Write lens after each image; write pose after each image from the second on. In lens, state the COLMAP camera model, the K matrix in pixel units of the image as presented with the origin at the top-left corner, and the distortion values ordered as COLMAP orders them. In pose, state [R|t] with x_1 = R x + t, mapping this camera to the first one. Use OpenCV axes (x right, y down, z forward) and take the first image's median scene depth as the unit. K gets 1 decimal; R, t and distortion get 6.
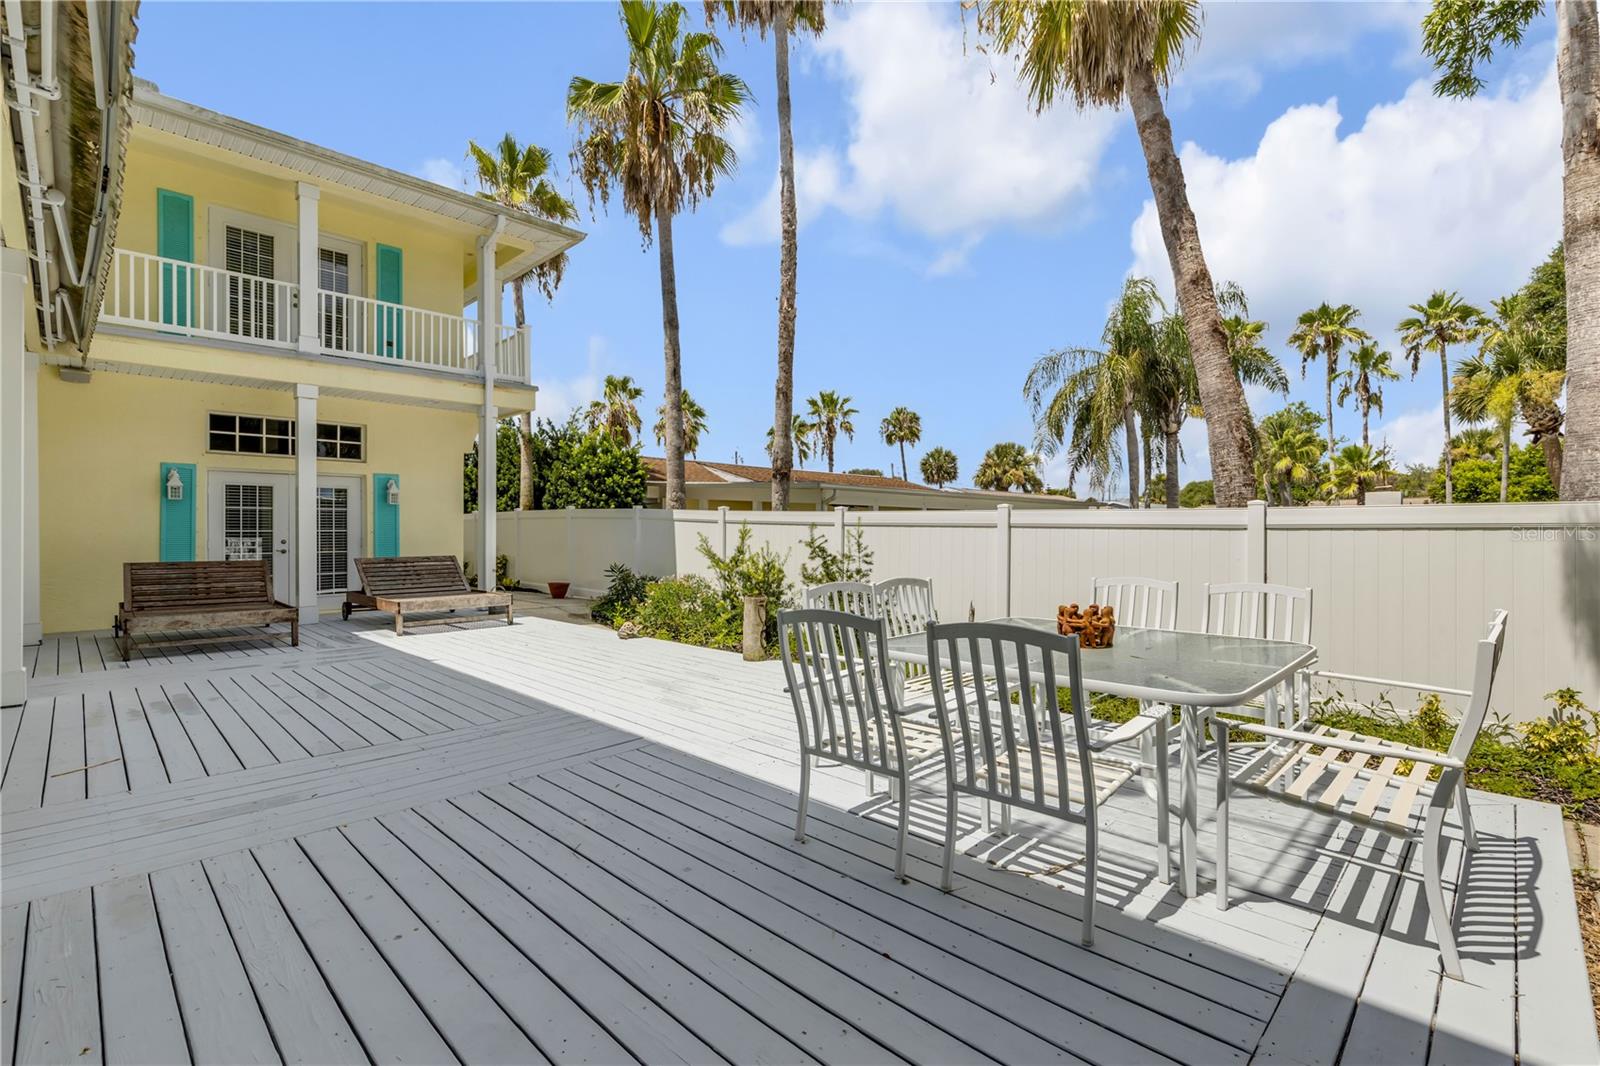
lens RADIAL K [[723.3, 0, 809.5], [0, 723.3, 535.6], [0, 0, 1]] dist [0.008415, -0.001612]
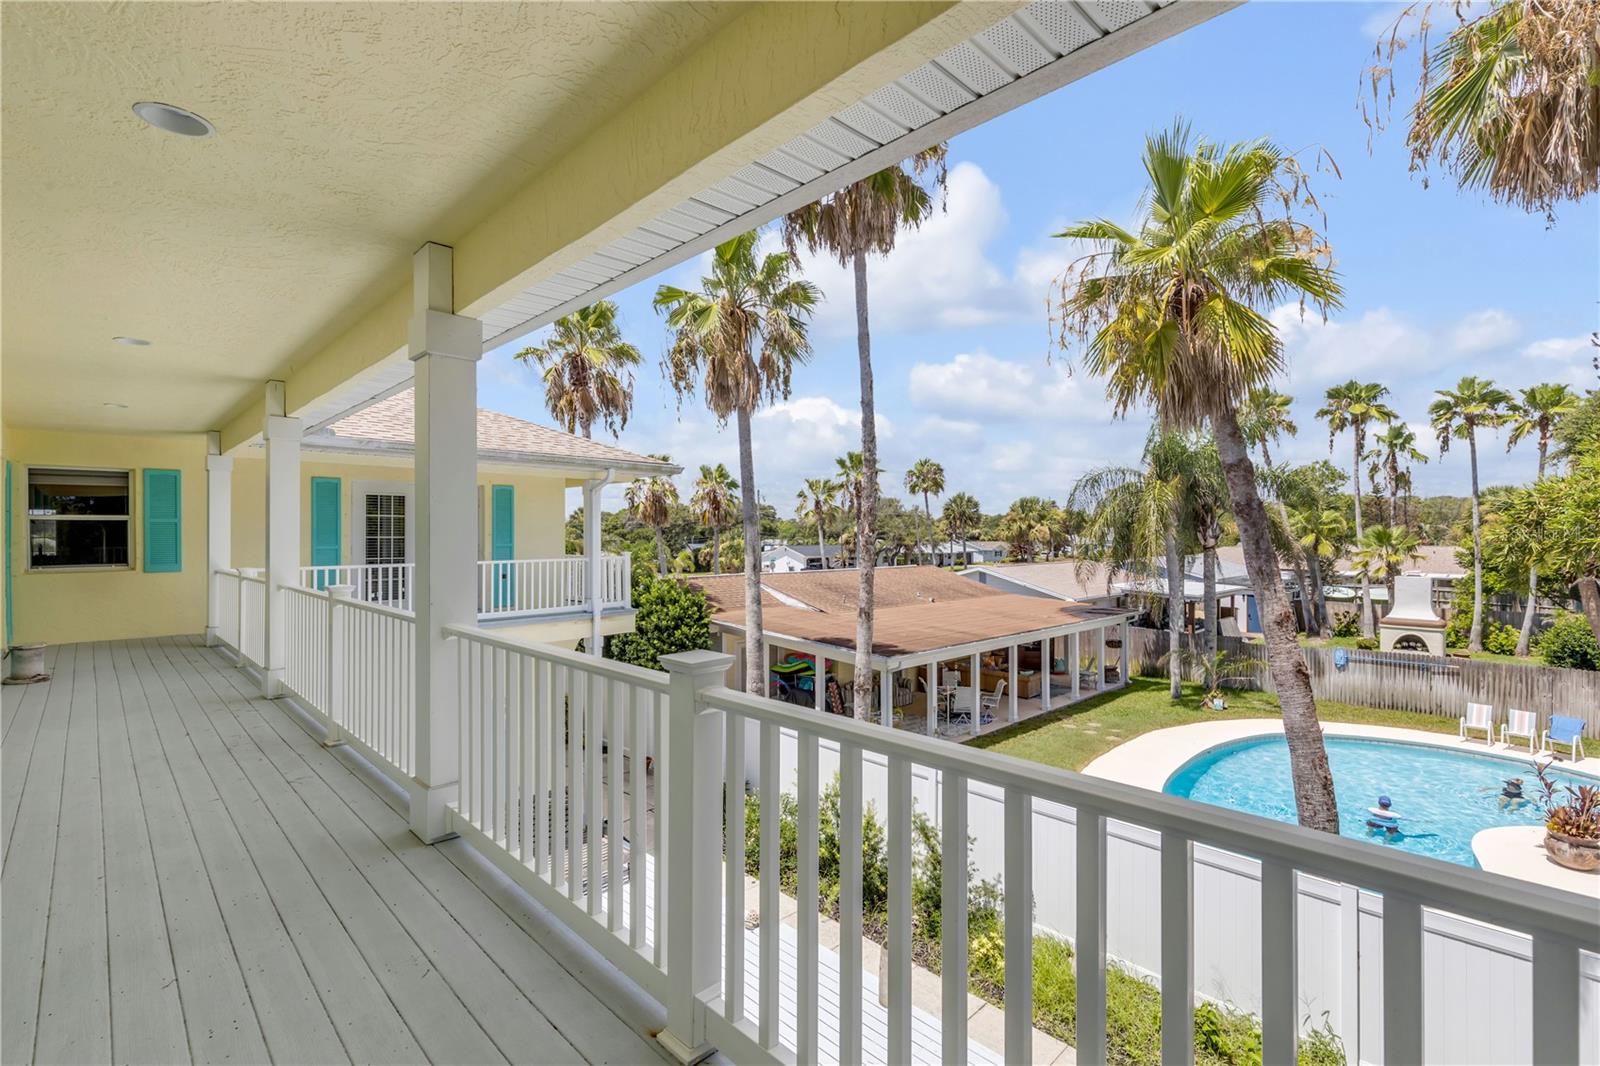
lens RADIAL K [[723.3, 0, 807.4], [0, 723.3, 529.7], [0, 0, 1]] dist [0.008415, -0.001612]
pose [[0.999876, 0.005772, -0.014663, -0.039034], [-0.005881, 0.999955, -0.007382, -0.114249], [0.014620, 0.007467, 0.999865, -0.024590]]
